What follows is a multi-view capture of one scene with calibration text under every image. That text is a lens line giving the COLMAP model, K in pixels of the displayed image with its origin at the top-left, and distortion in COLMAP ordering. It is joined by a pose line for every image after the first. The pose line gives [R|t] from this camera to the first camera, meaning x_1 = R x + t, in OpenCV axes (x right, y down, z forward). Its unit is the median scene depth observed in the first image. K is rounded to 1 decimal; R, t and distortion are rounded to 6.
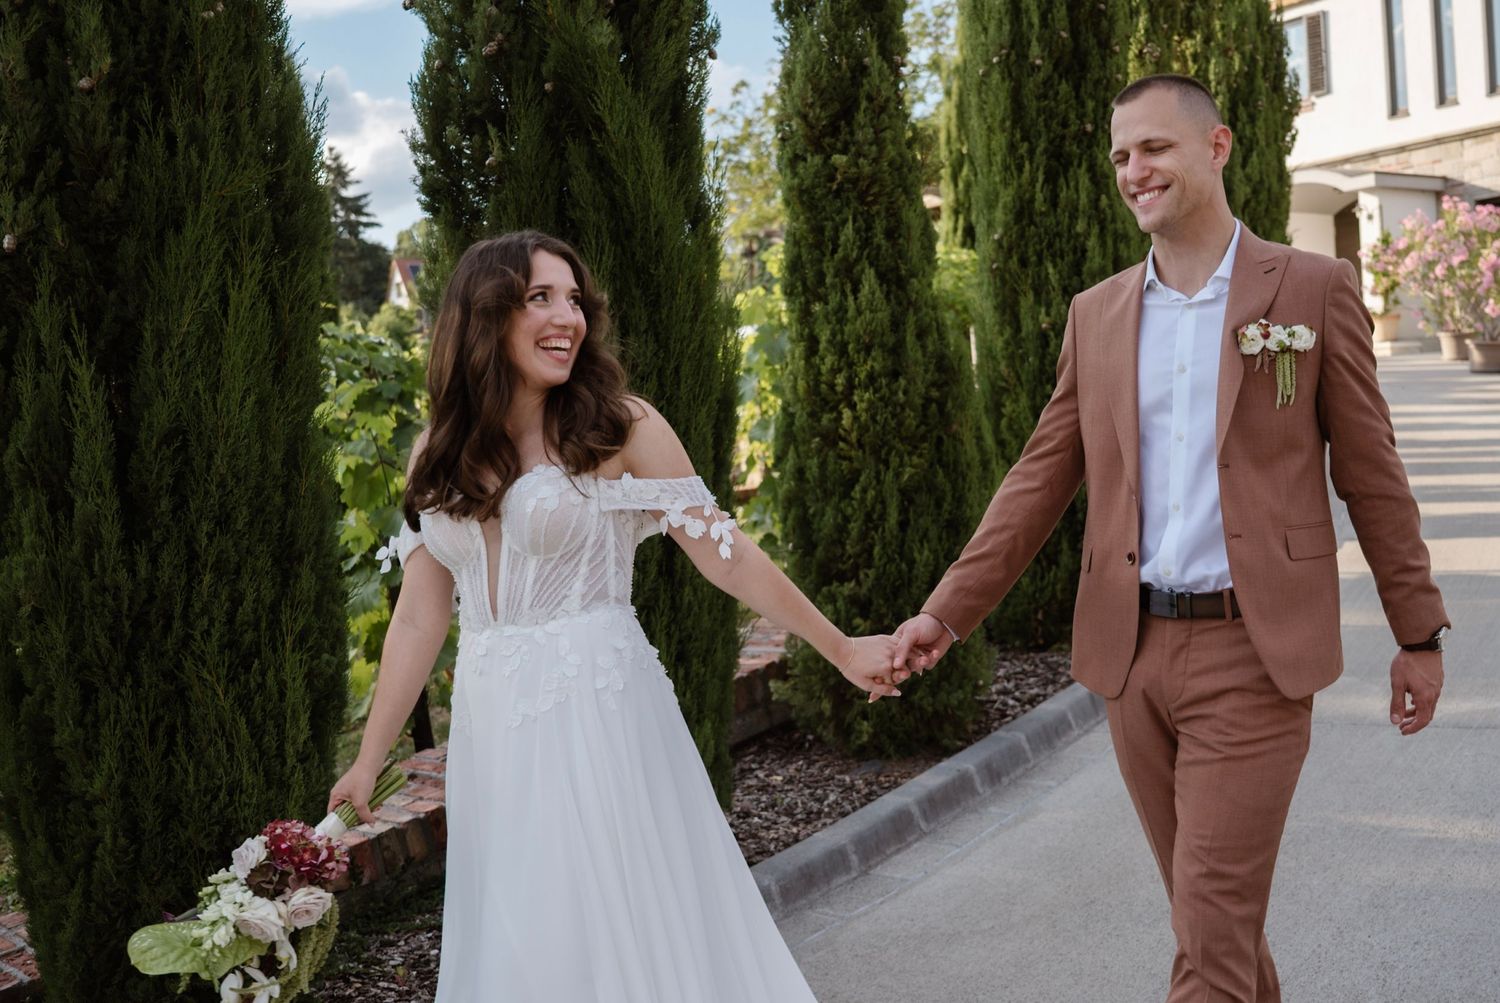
lens RADIAL K [[1537.1, 0, 750.0], [0, 1537.1, 501.5], [0, 0, 1]] dist [-0.098524, 0.015104]
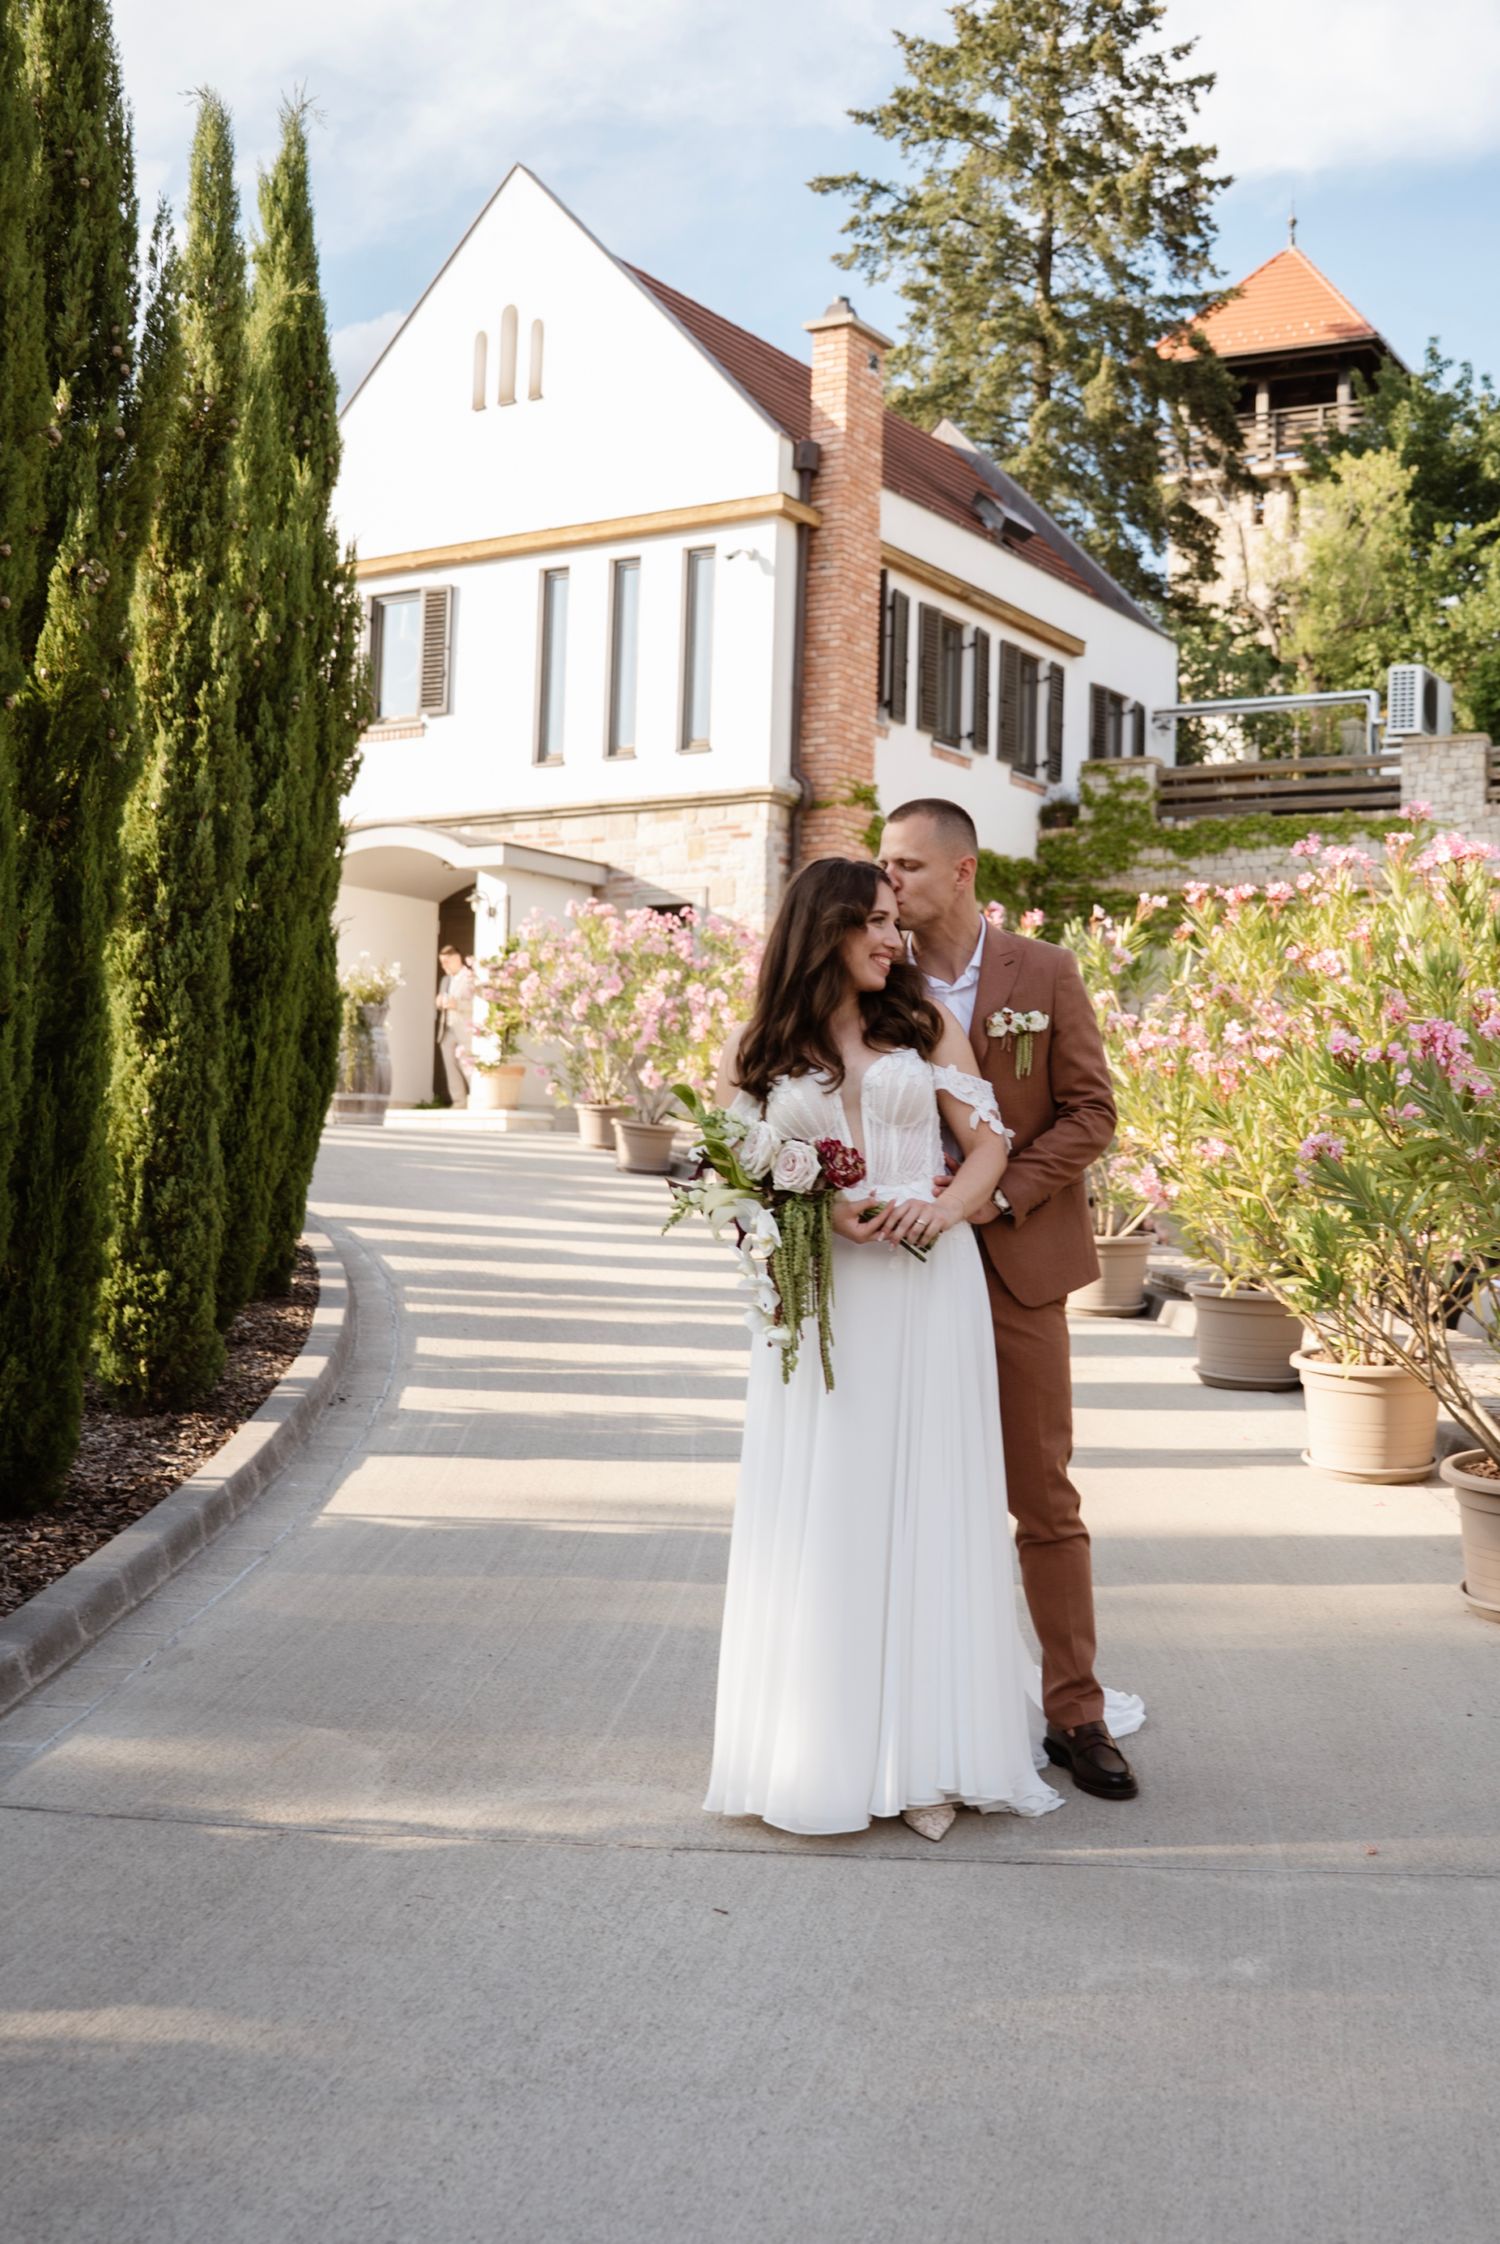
lens RADIAL K [[2299.6, 0, 750.0], [0, 2299.6, 1122.0], [0, 0, 1]] dist [-0.098524, 0.015104]
pose [[0.882692, 0.086282, 0.461963, 0.085475], [-0.051524, 0.994843, -0.087361, -0.026798], [-0.467118, 0.053310, 0.882586, 0.121561]]
